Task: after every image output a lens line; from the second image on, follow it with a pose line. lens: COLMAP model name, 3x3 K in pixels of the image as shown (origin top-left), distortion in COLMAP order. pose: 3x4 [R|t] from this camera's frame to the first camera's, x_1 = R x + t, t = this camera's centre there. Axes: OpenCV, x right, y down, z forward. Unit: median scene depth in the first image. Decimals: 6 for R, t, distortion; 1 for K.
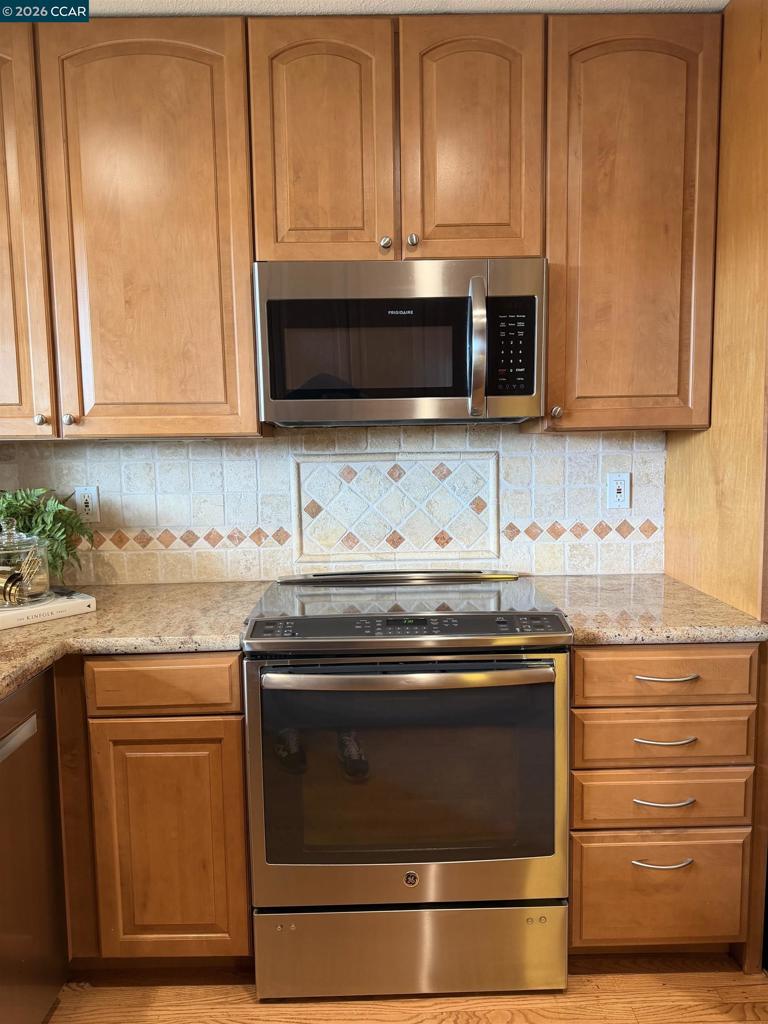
lens RADIAL K [[713.6, 0, 379.2], [0, 713.6, 513.5], [0, 0, 1]] dist [0.075287, -0.101439]
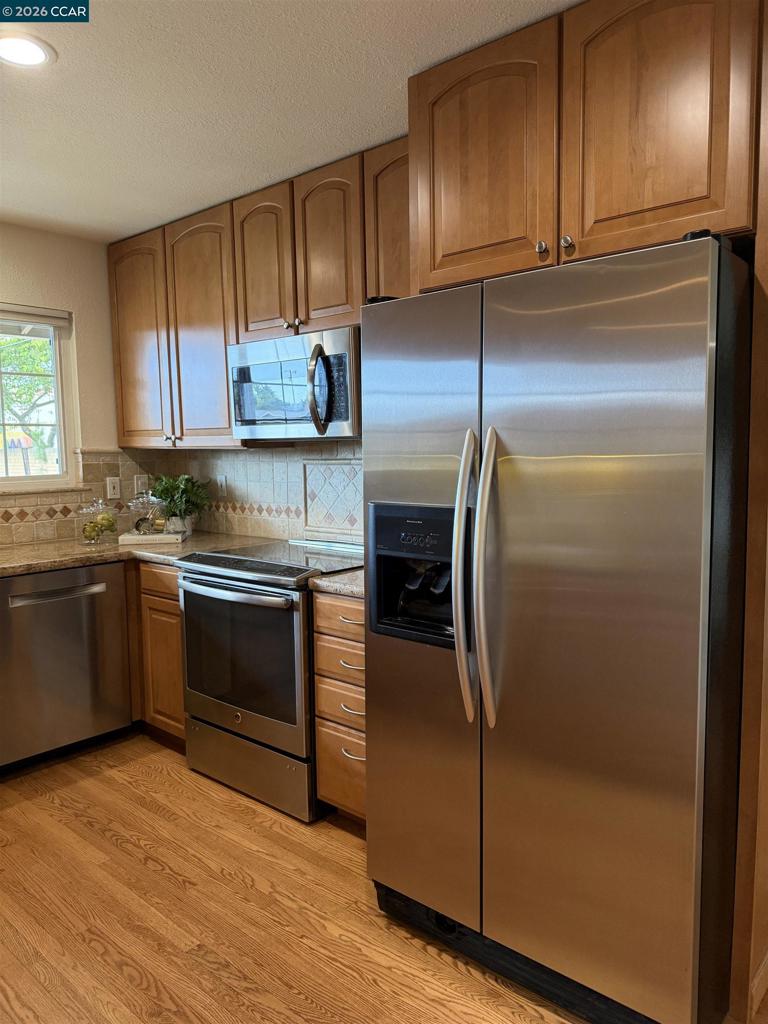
lens RADIAL K [[713.6, 0, 388.2], [0, 713.6, 516.5], [0, 0, 1]] dist [0.075287, -0.101439]
pose [[0.749374, 0.071617, -0.658262, 1.185135], [-0.066758, 0.997240, 0.032499, -0.025386], [0.658773, 0.019591, 0.752087, -0.017548]]
